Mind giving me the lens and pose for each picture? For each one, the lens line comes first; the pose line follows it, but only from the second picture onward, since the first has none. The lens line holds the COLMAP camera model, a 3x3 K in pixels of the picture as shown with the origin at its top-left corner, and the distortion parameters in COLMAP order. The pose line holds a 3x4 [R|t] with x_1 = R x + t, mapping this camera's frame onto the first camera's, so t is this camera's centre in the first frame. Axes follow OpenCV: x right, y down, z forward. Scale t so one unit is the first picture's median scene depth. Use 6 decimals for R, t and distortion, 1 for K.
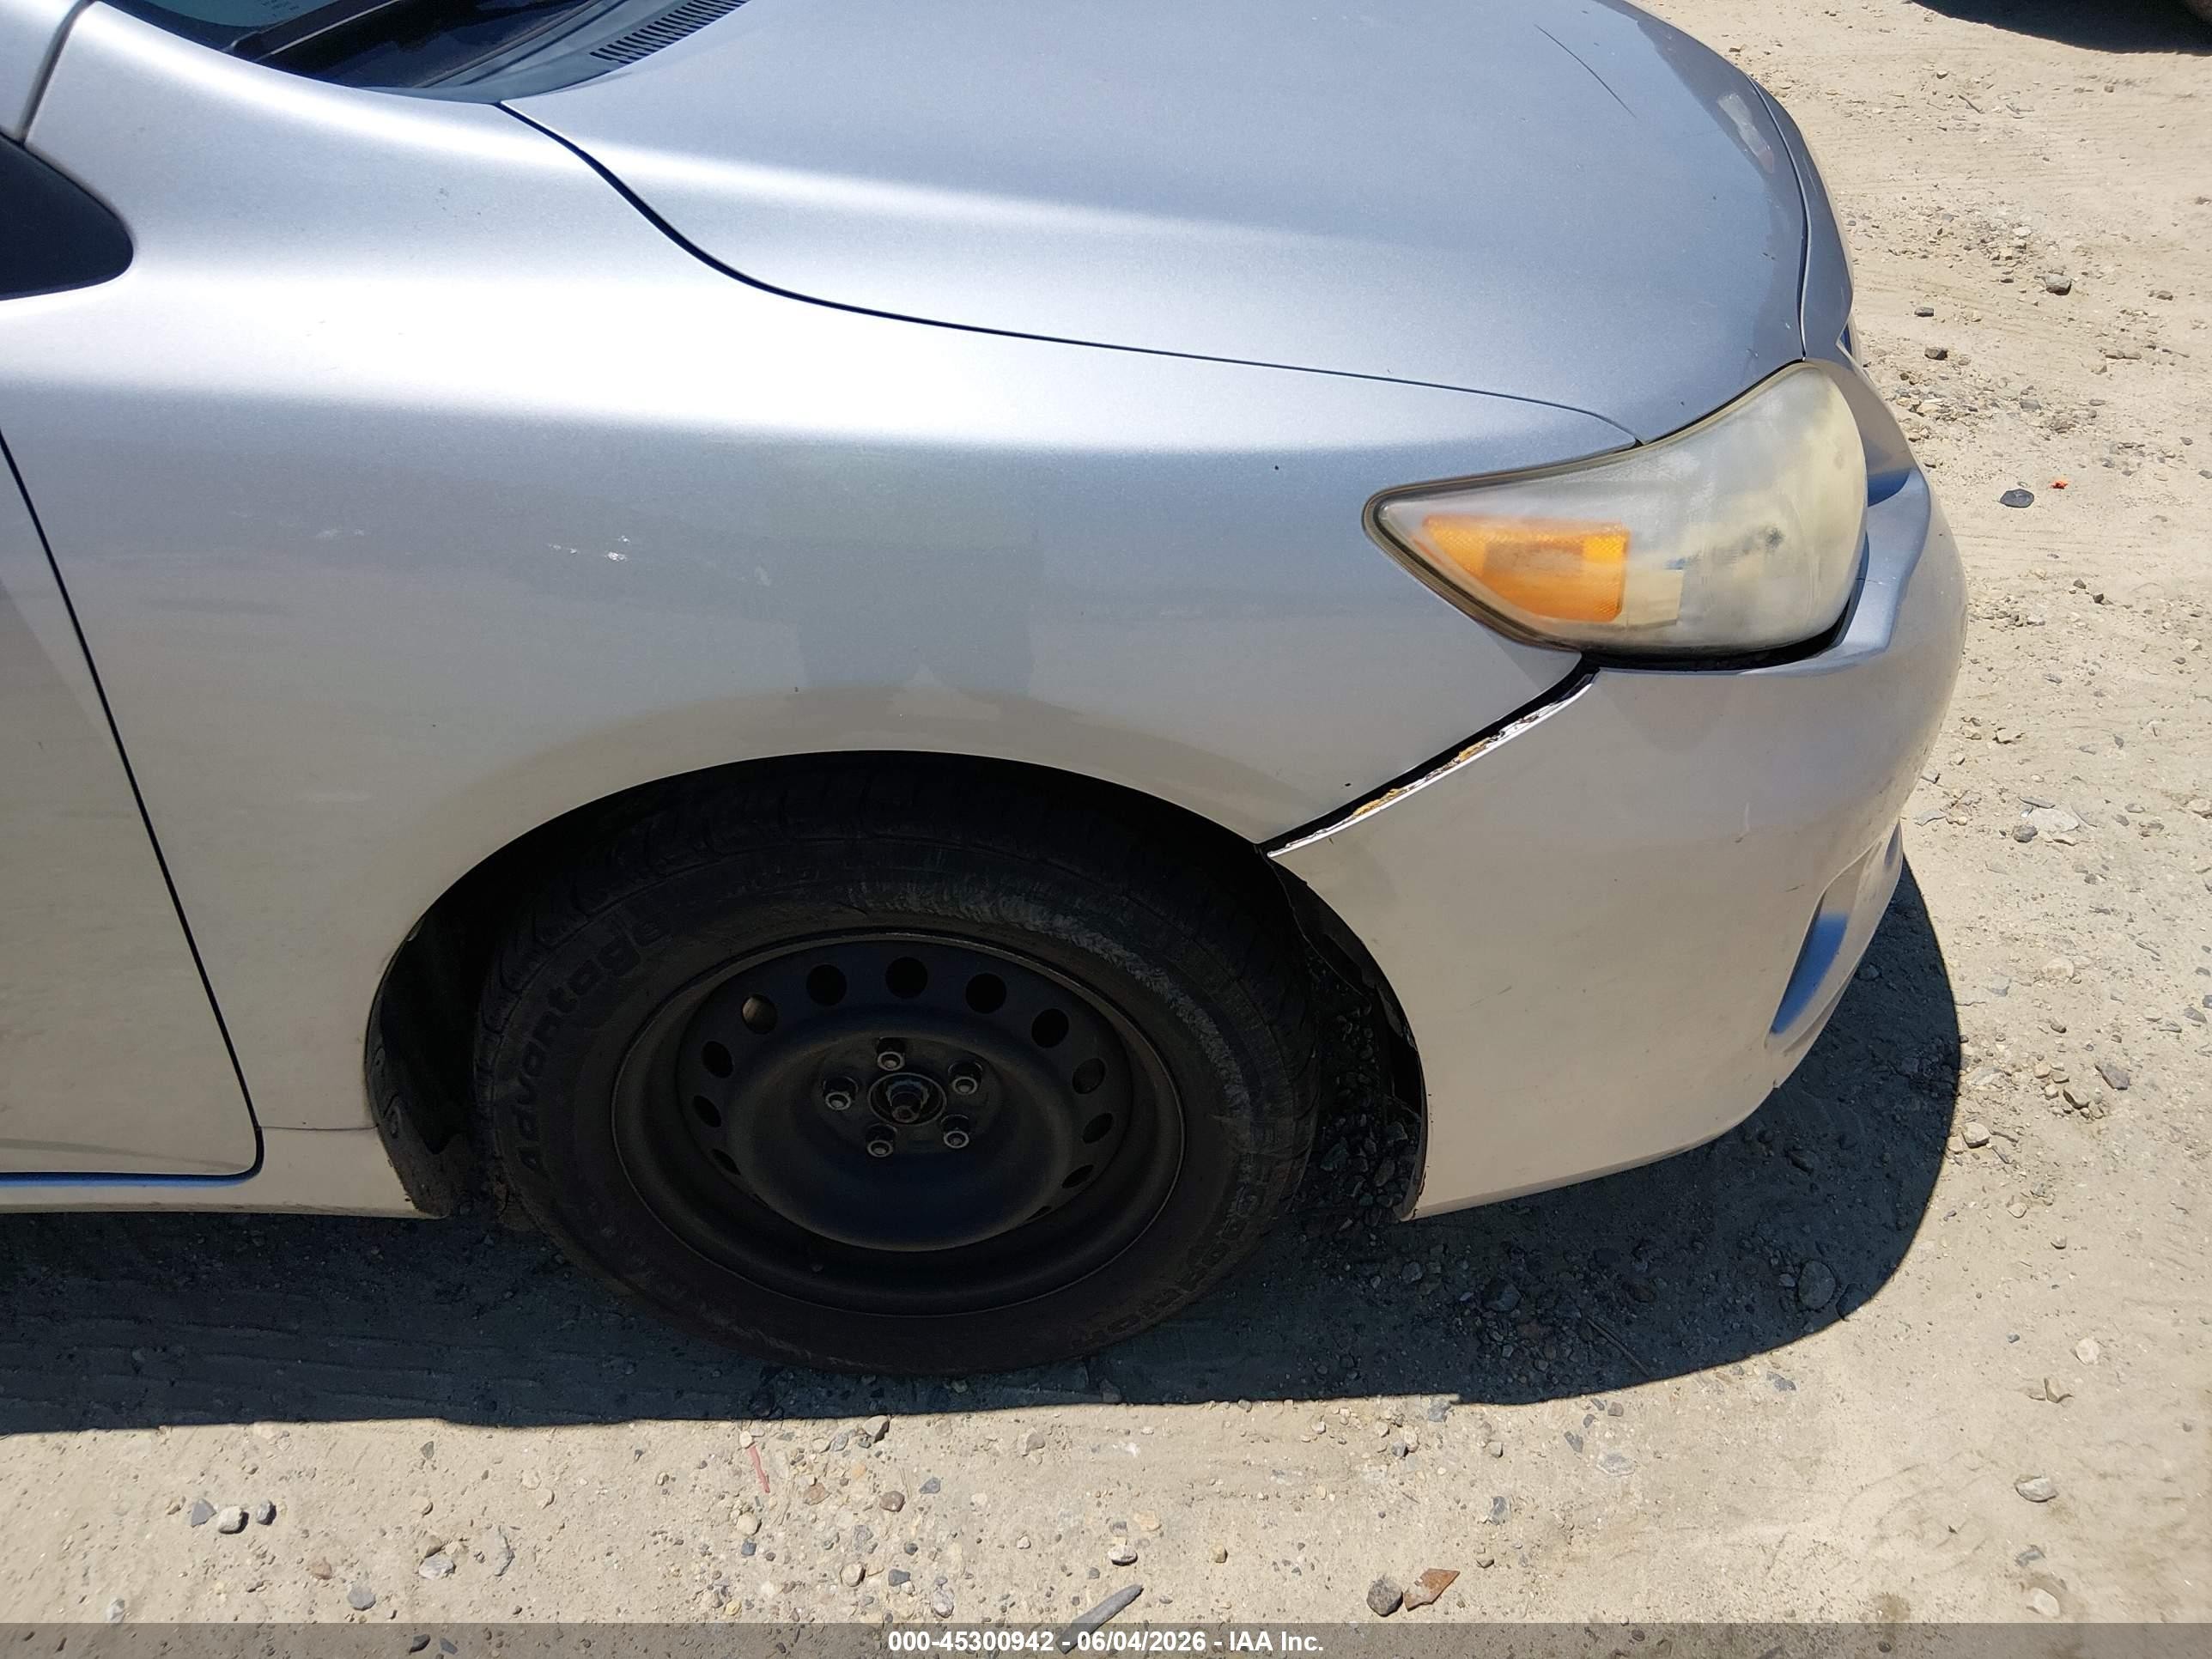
lens RADIAL K [[1705.7, 0, 1098.5], [0, 1705.7, 824.5], [0, 0, 1]] dist [0.066042, -0.126416]
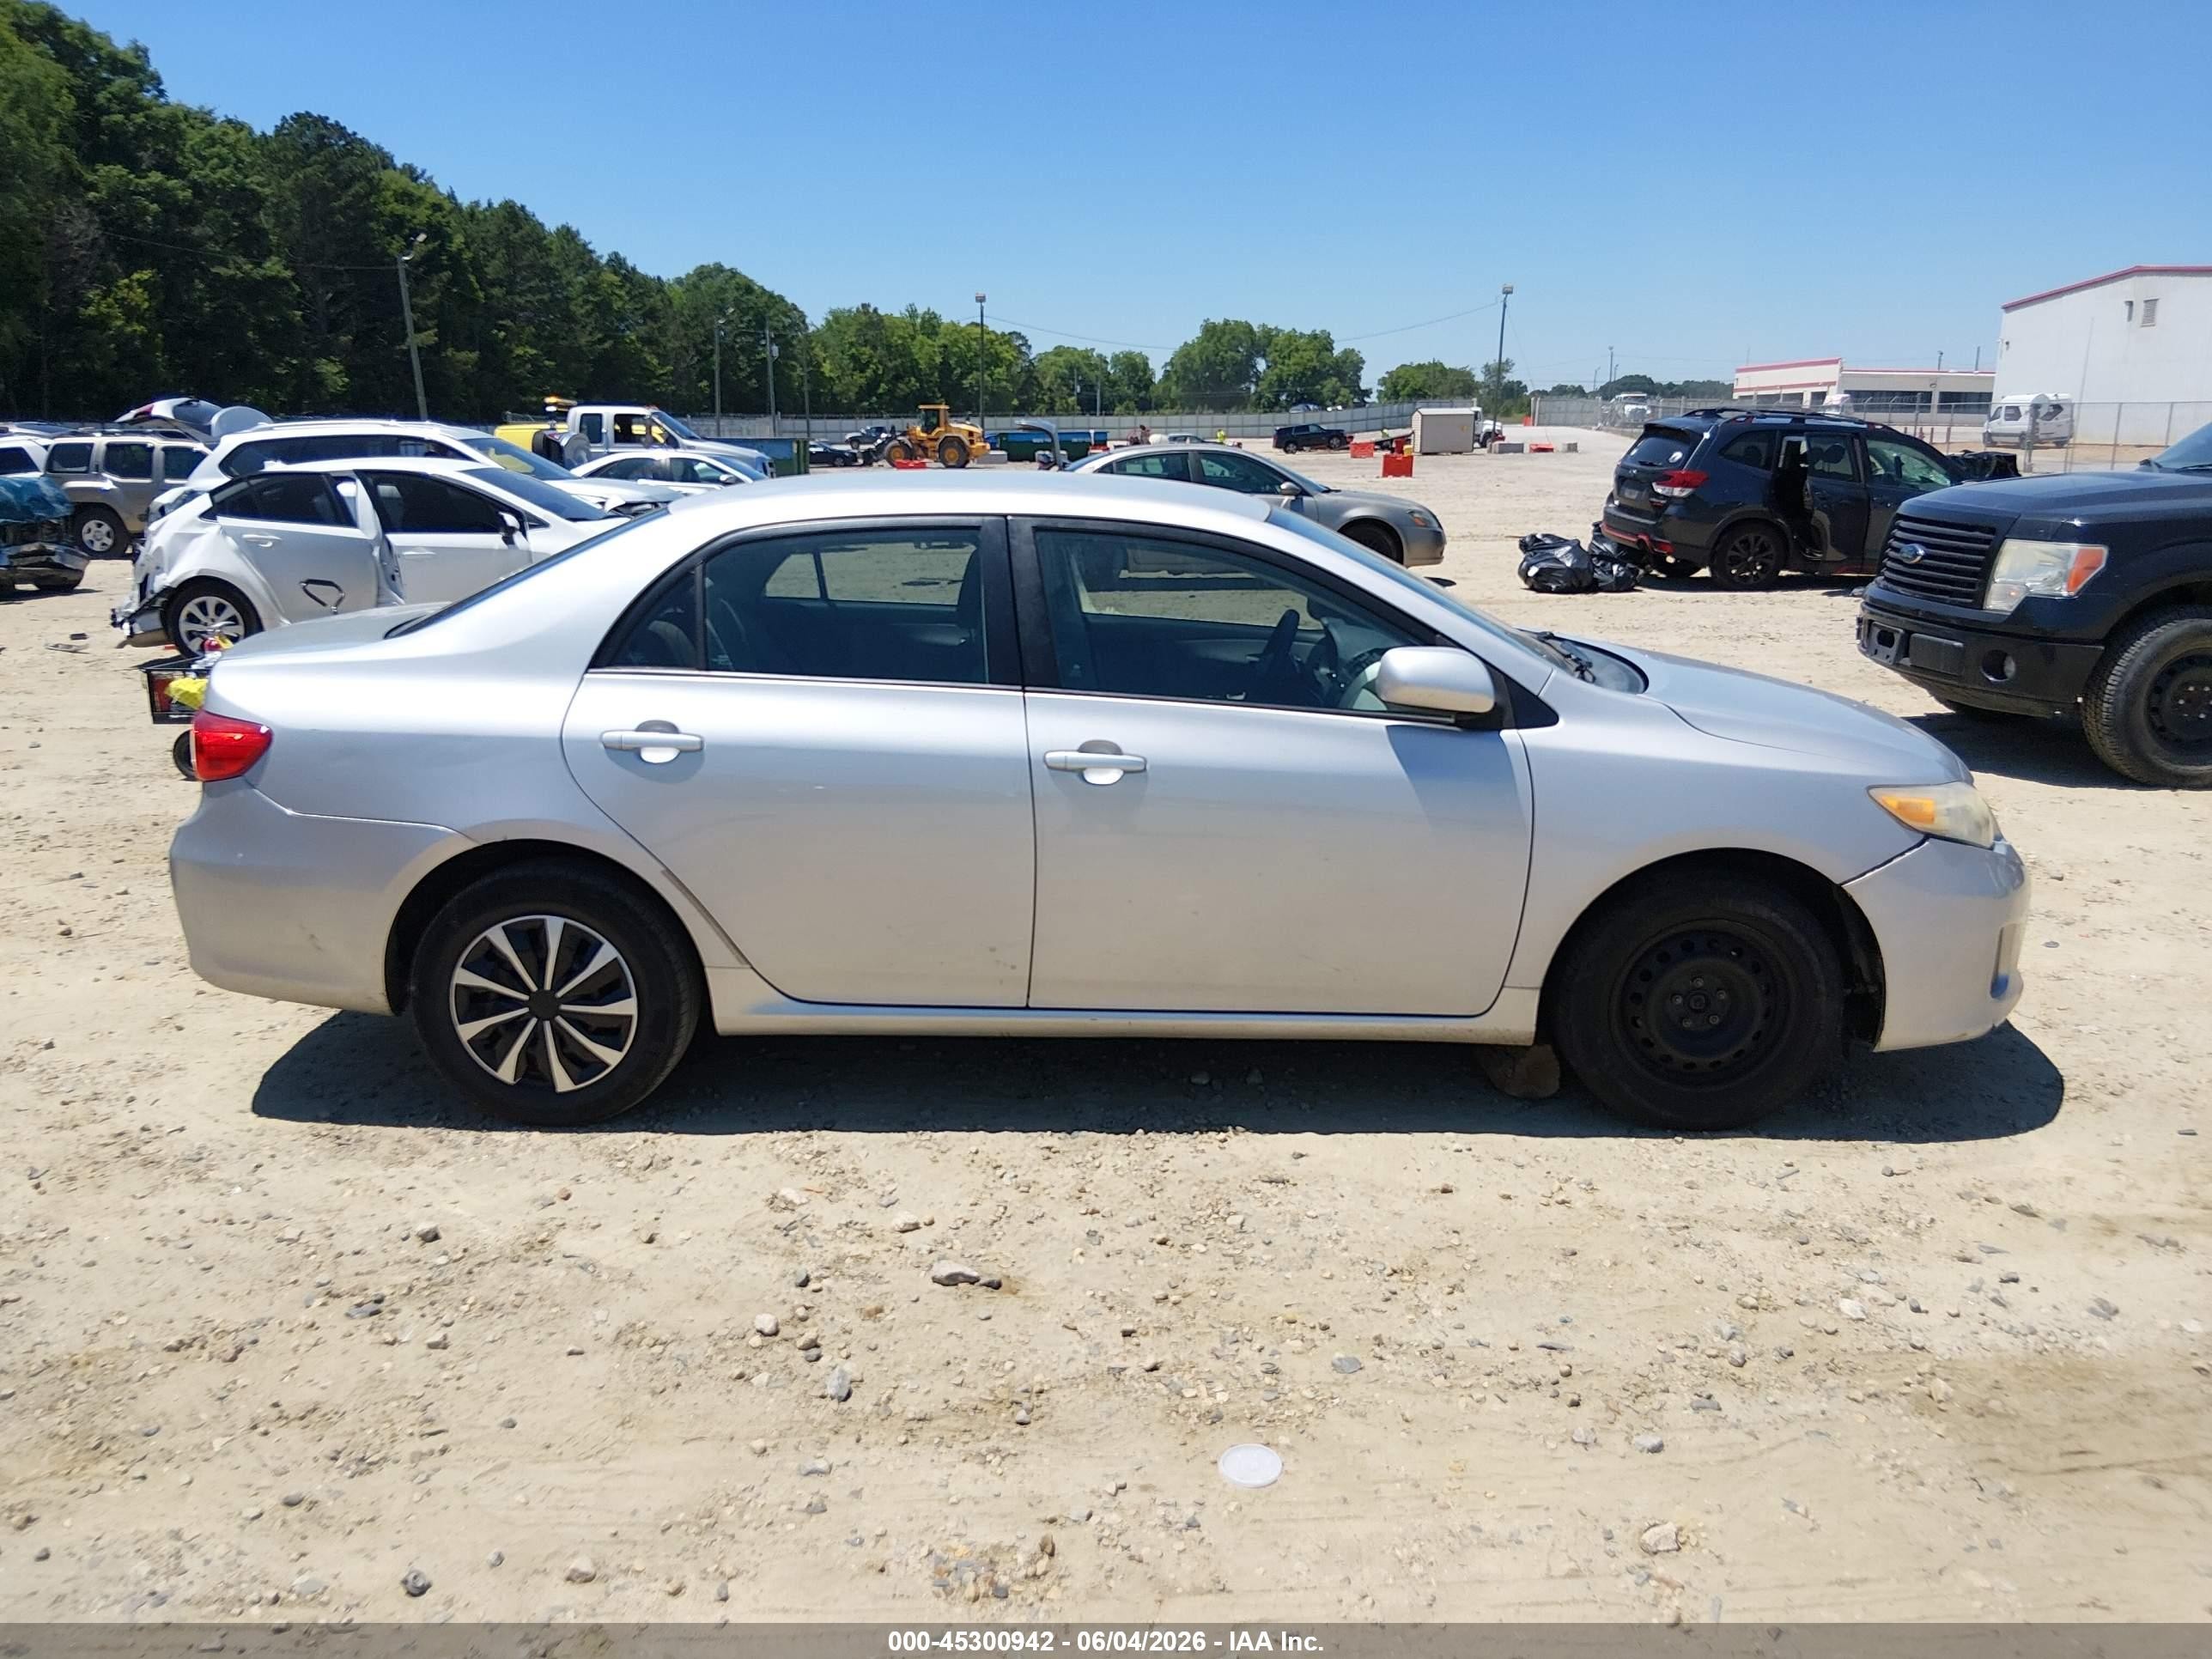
lens RADIAL K [[1705.7, 0, 1098.5], [0, 1705.7, 824.5], [0, 0, 1]] dist [0.066042, -0.126416]
pose [[0.998840, 0.036769, -0.031091, -1.122334], [-0.046491, 0.904544, -0.423837, 1.247453], [0.012539, 0.424791, 0.905205, -1.927904]]
